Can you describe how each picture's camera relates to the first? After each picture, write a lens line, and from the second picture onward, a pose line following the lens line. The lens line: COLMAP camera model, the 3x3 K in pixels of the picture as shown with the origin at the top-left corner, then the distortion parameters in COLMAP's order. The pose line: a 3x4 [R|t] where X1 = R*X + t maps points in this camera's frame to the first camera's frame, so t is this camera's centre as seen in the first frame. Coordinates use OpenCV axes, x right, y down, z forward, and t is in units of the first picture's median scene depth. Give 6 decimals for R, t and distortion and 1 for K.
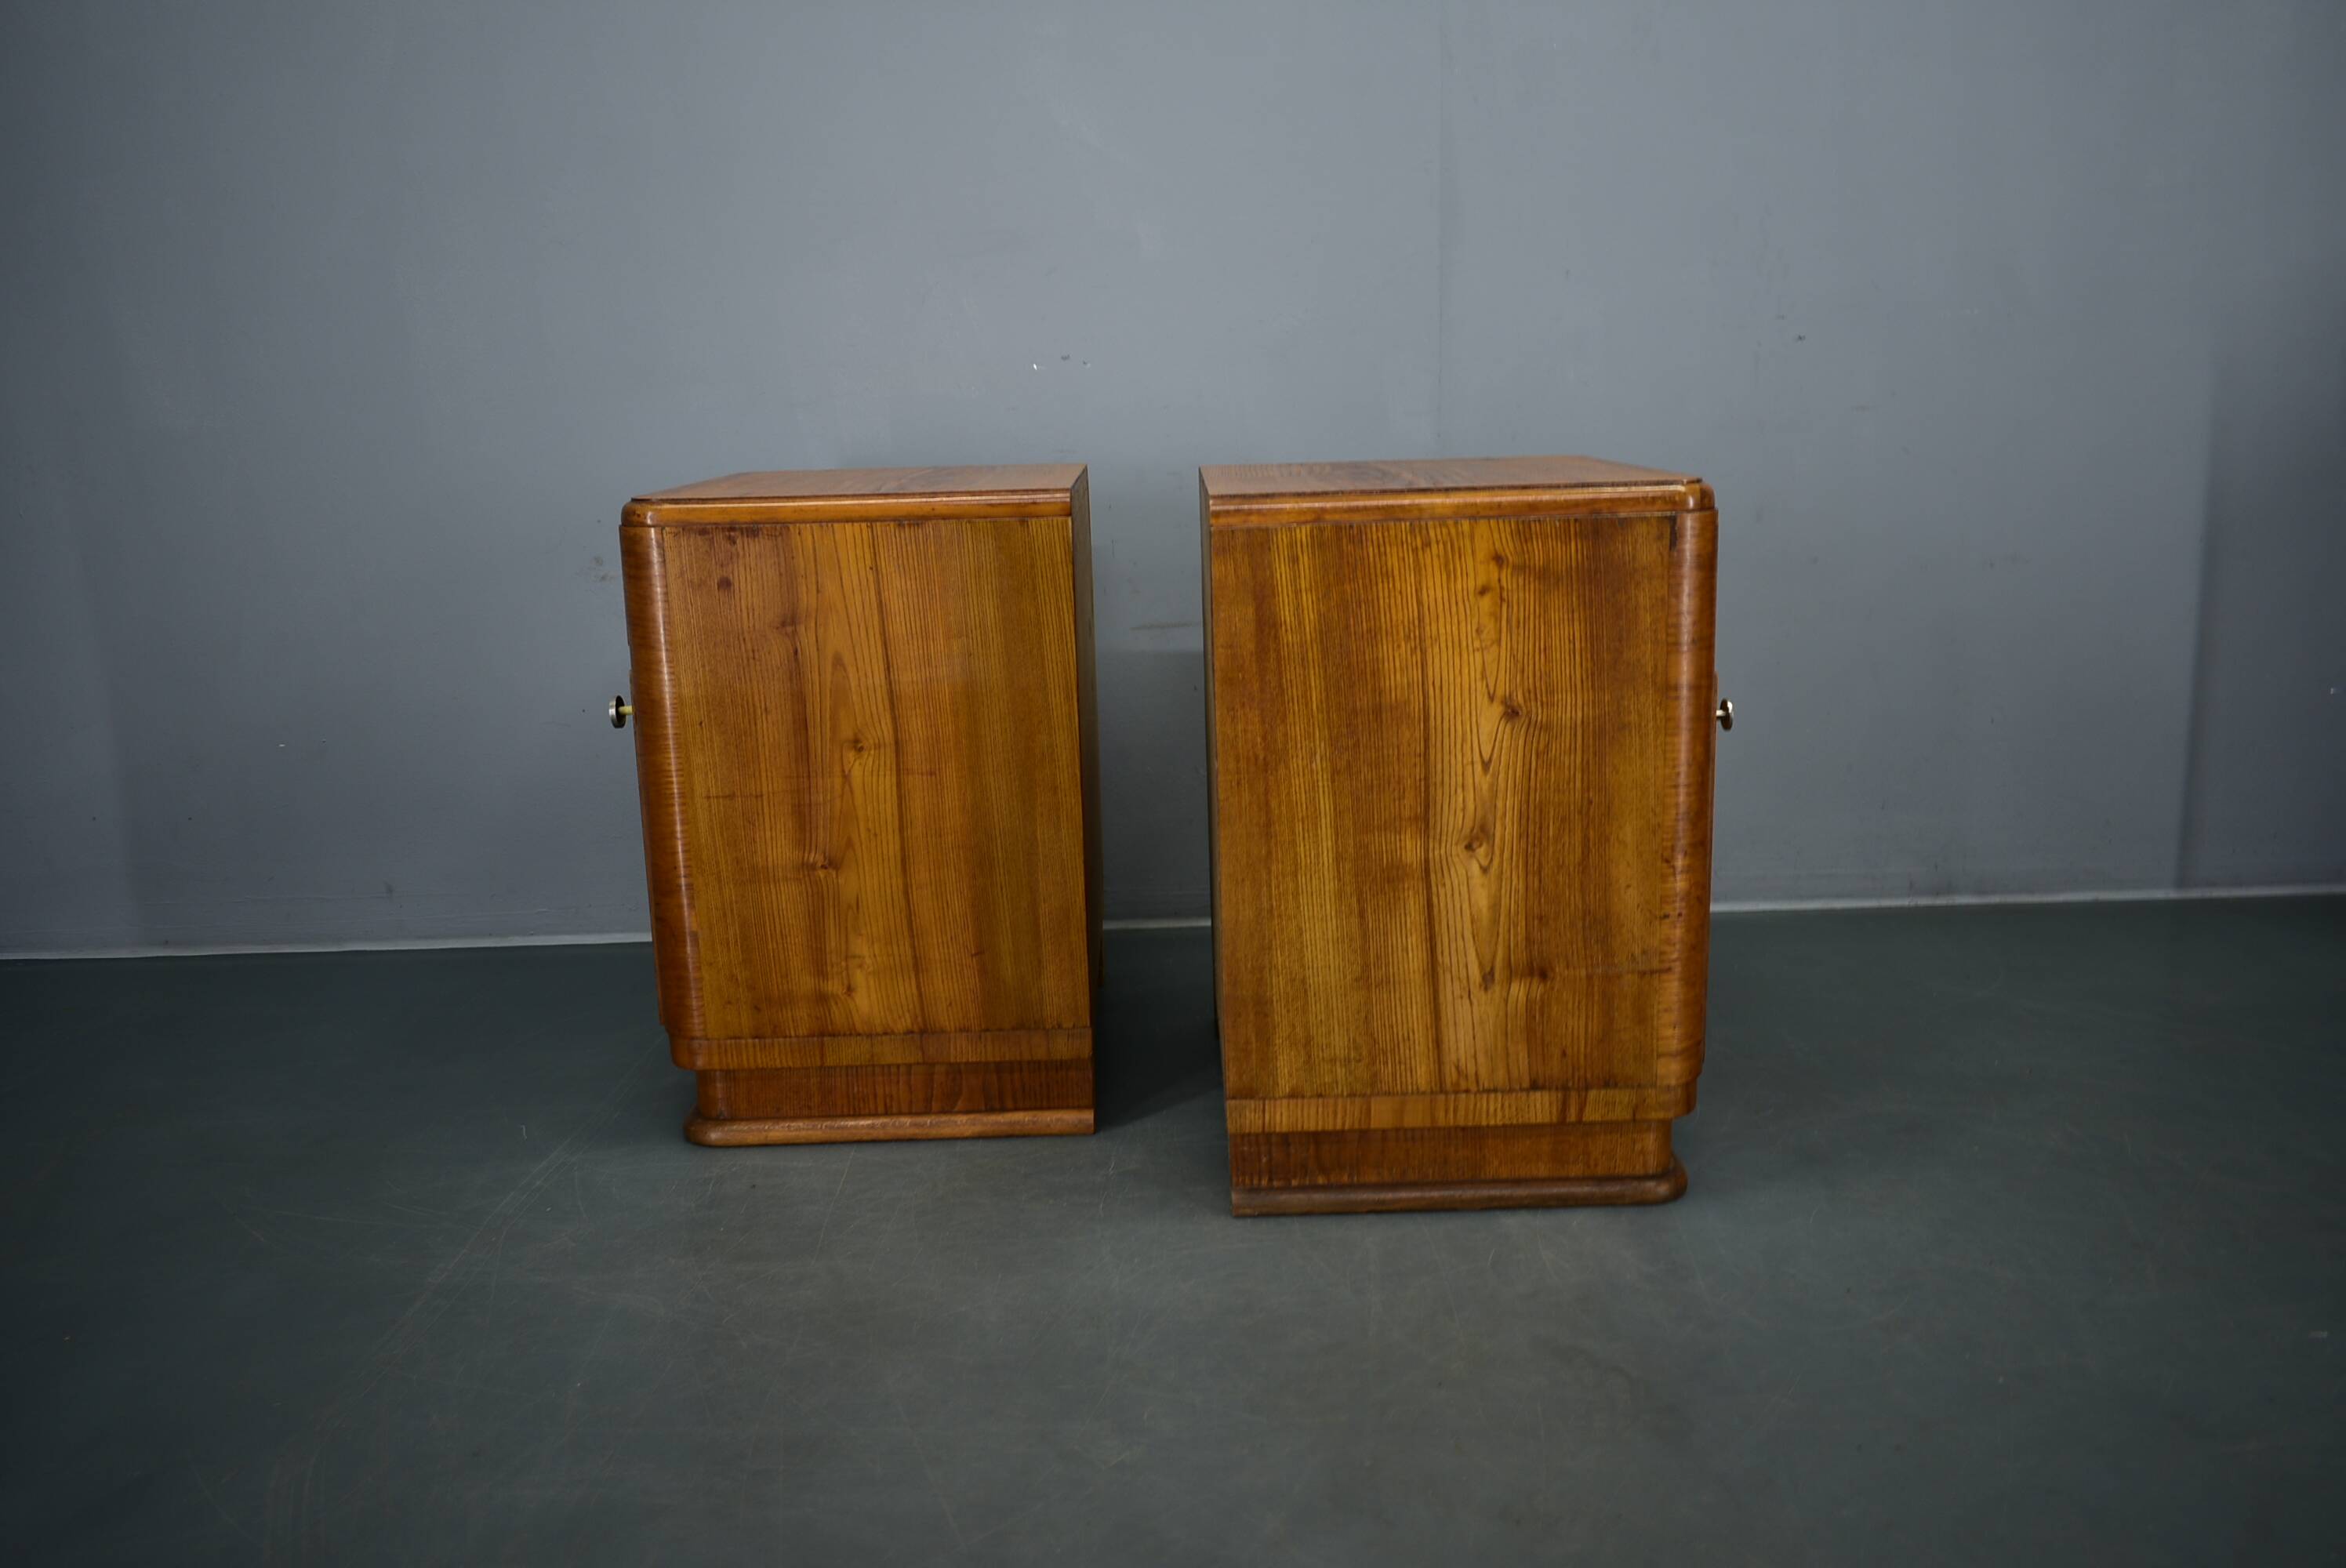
lens RADIAL K [[1831.0, 0, 1148.9], [0, 1831.0, 785.4], [0, 0, 1]] dist [-0.010921, 0.003708]
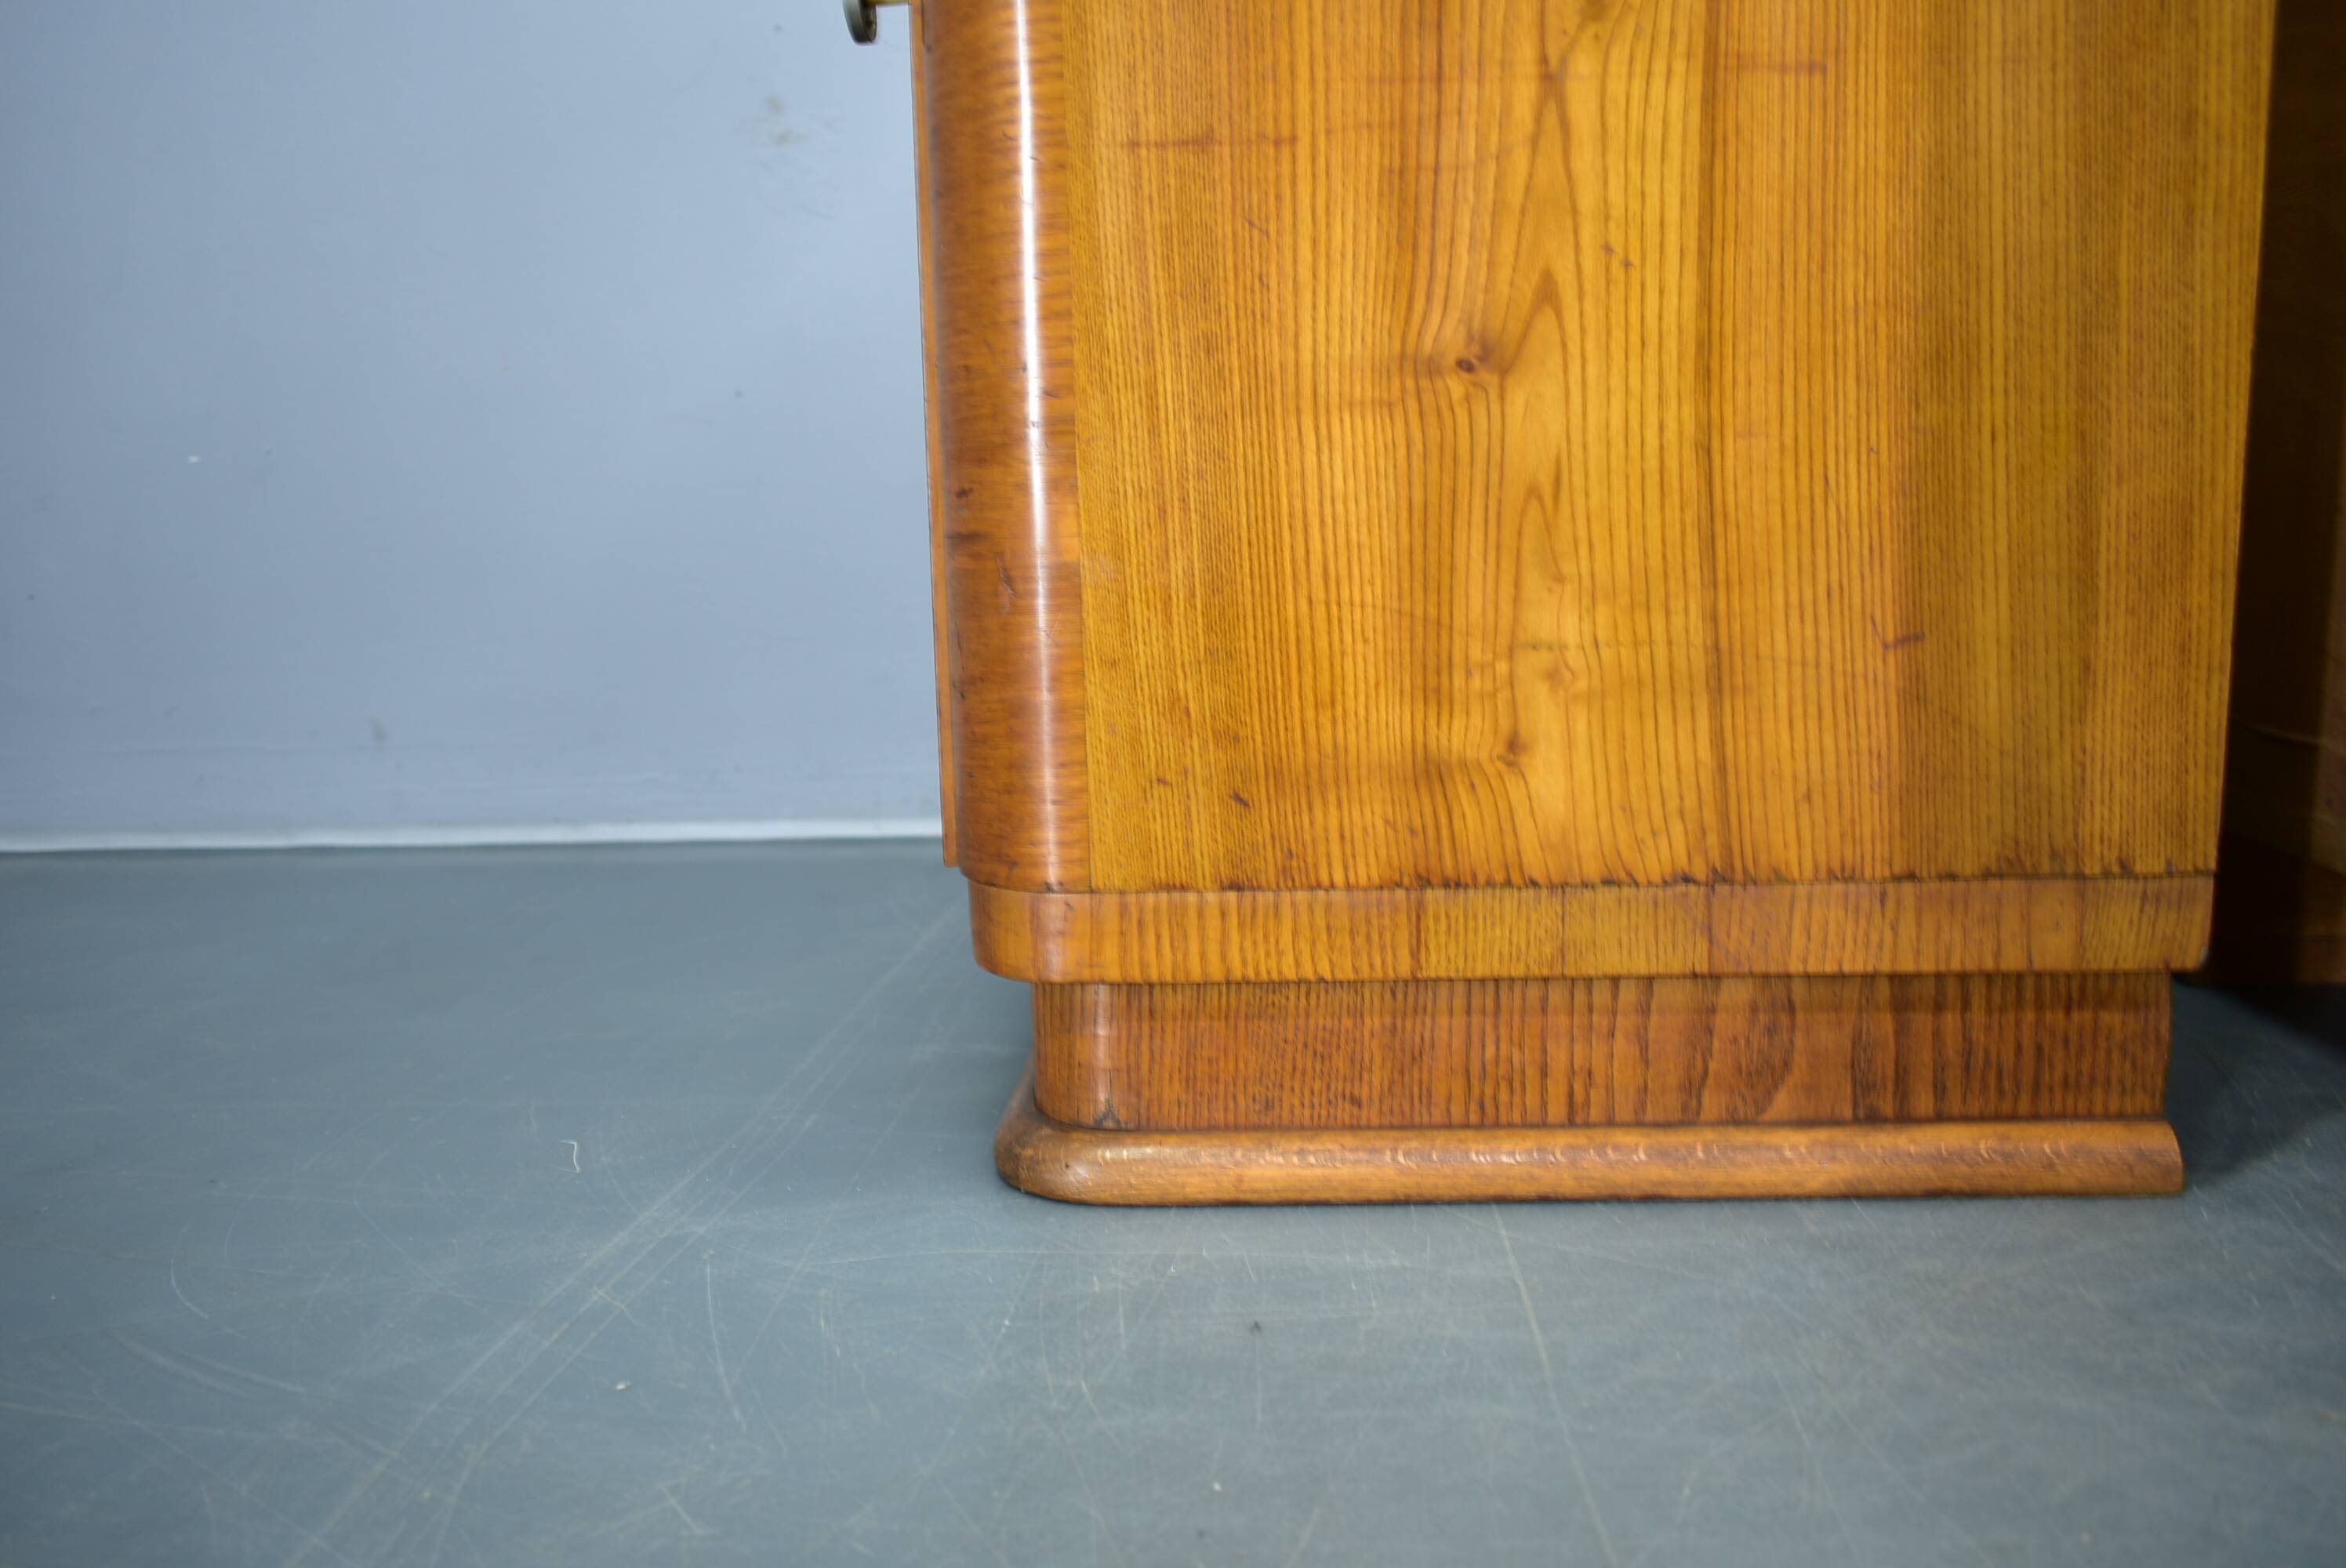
lens RADIAL K [[1831.0, 0, 1159.1], [0, 1831.0, 780.6], [0, 0, 1]] dist [-0.010921, 0.003708]
pose [[0.998237, 0.013356, -0.057831, -0.208455], [-0.016583, 0.998311, -0.055672, 0.137162], [0.056990, 0.056533, 0.996773, 0.651650]]
